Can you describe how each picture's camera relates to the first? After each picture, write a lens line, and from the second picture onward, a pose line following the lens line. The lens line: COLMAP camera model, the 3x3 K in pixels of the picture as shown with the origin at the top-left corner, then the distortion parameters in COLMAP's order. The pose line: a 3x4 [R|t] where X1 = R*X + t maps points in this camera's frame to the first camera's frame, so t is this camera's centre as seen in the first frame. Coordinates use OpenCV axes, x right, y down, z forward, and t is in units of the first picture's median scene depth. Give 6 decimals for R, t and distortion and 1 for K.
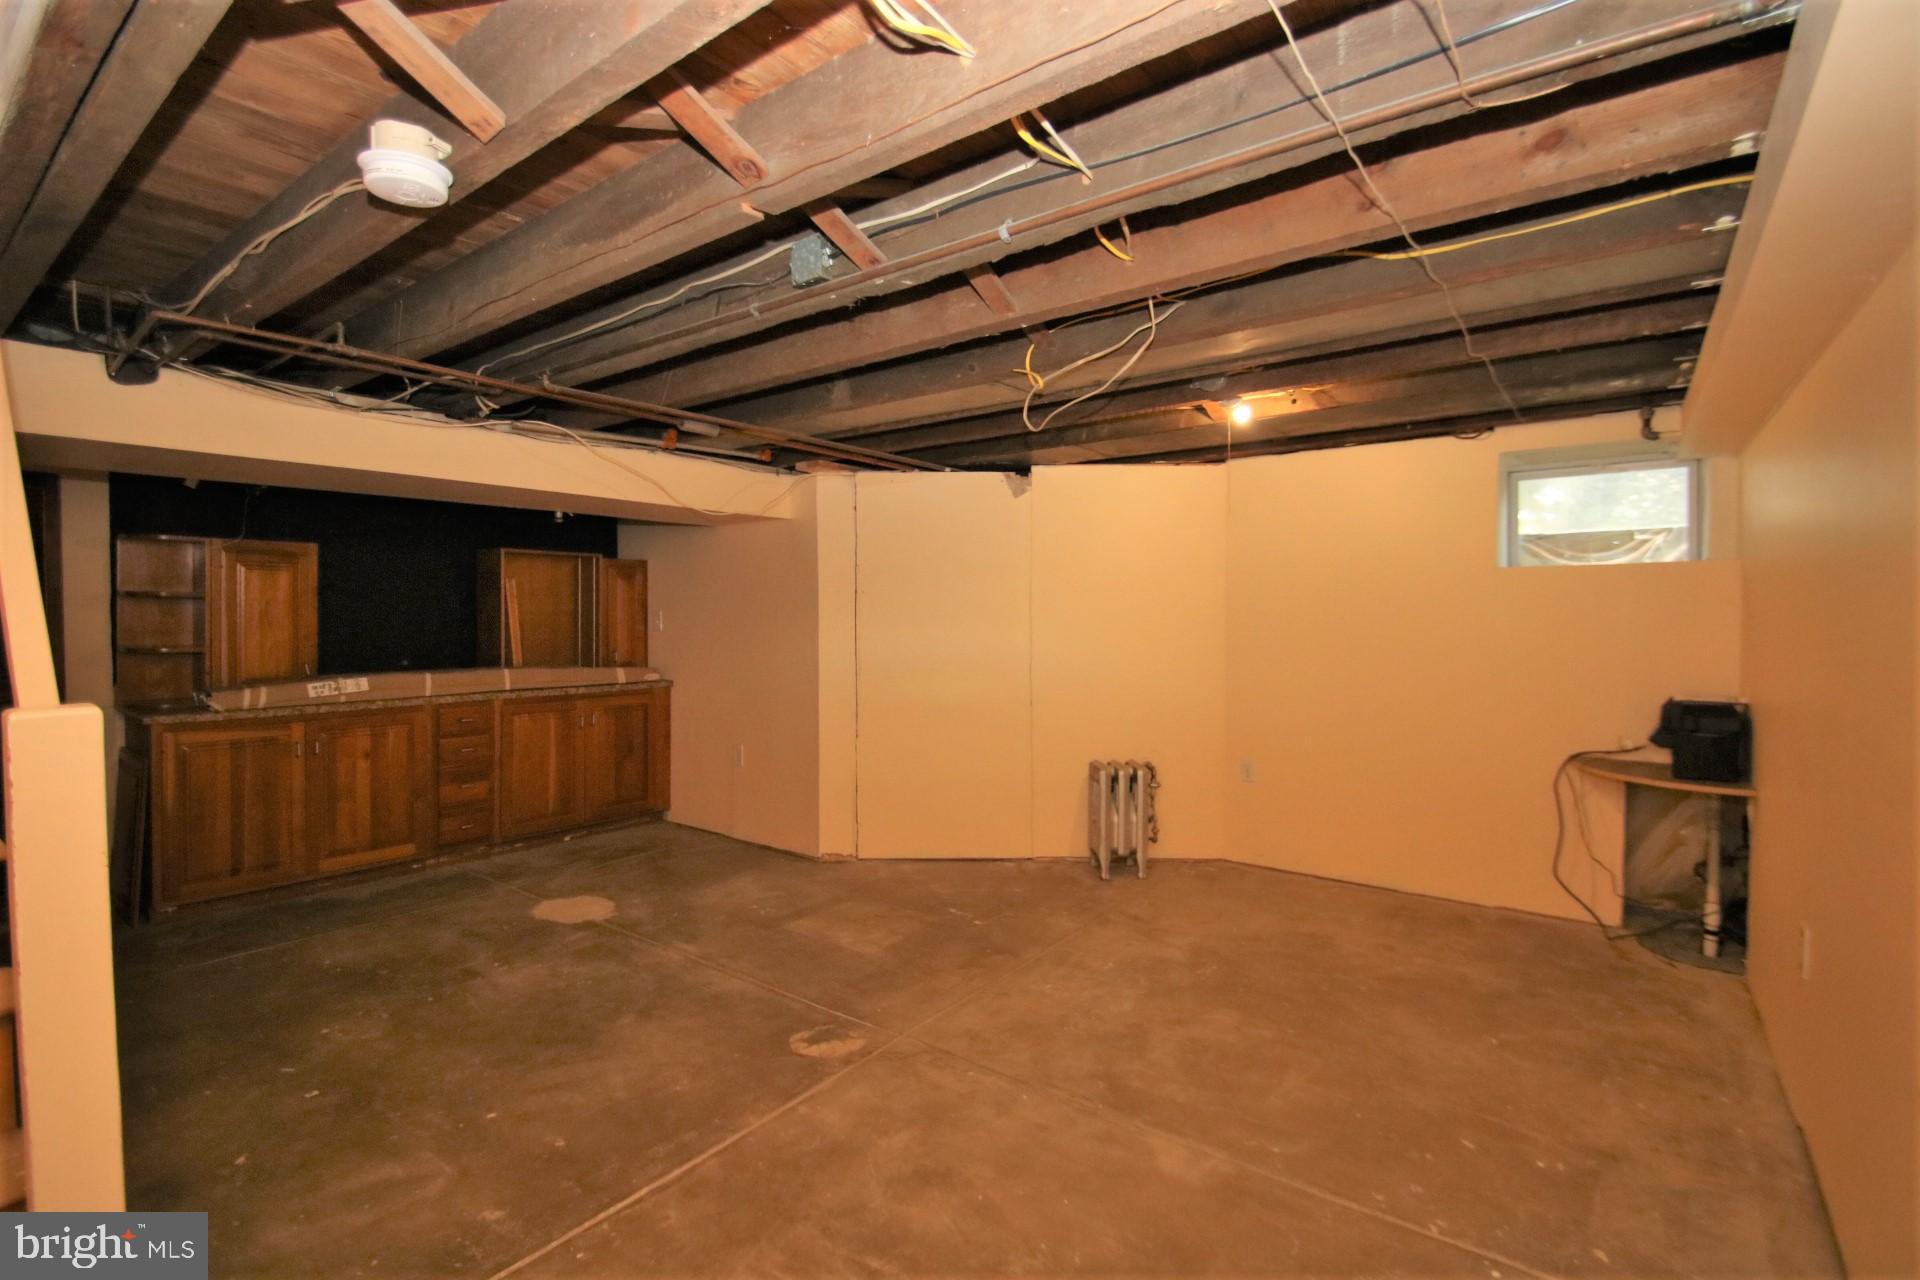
lens RADIAL K [[878.1, 0, 960.5], [0, 878.1, 630.0], [0, 0, 1]] dist [0.002129, -0.011489]
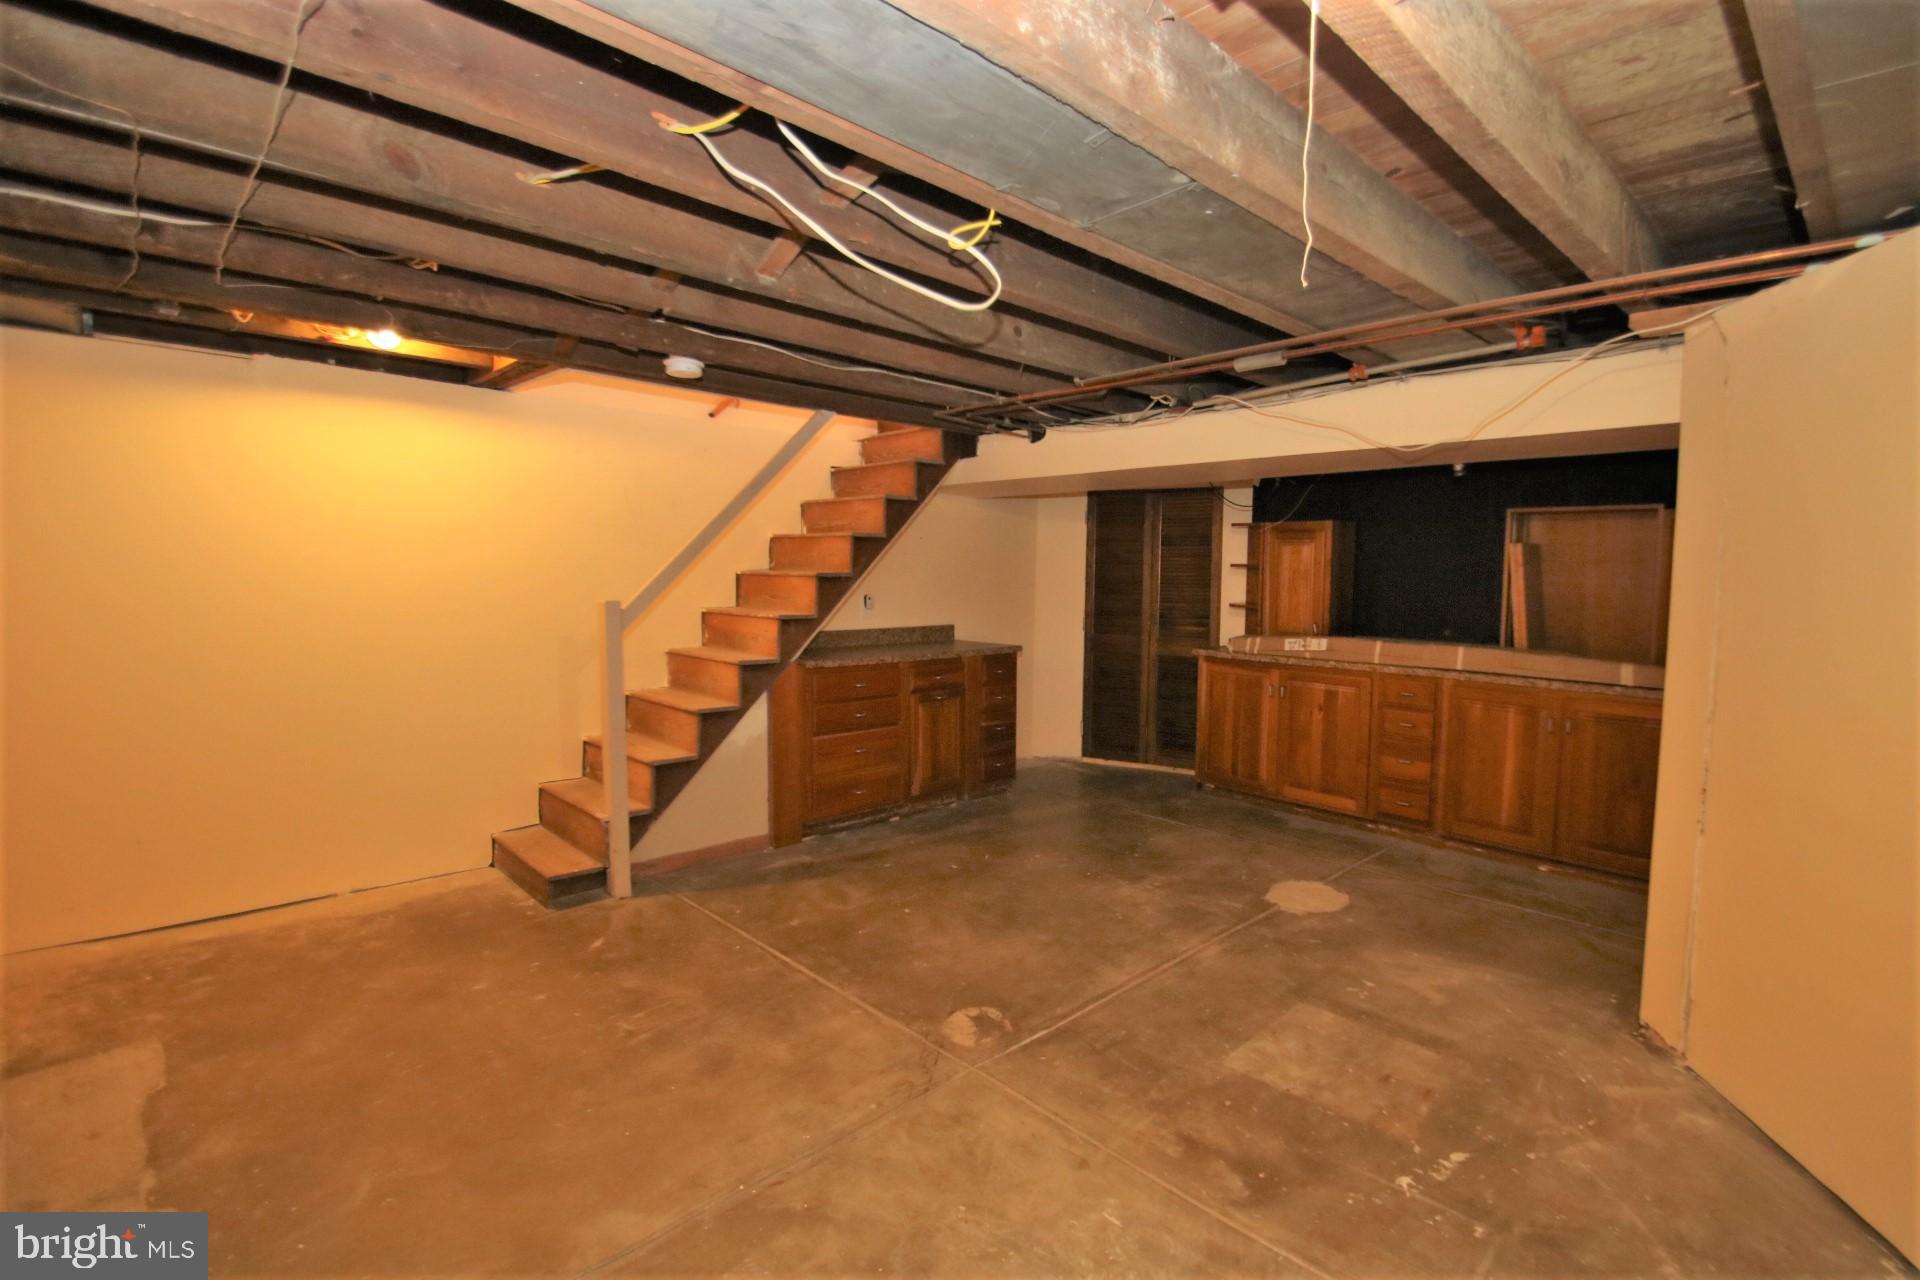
lens RADIAL K [[878.1, 0, 962.0], [0, 878.1, 636.3], [0, 0, 1]] dist [0.002129, -0.011489]
pose [[-0.161197, 0.072460, -0.984259, 0.555744], [-0.037045, 0.996154, 0.079402, -0.022745], [0.986227, 0.049261, -0.157893, 0.811072]]
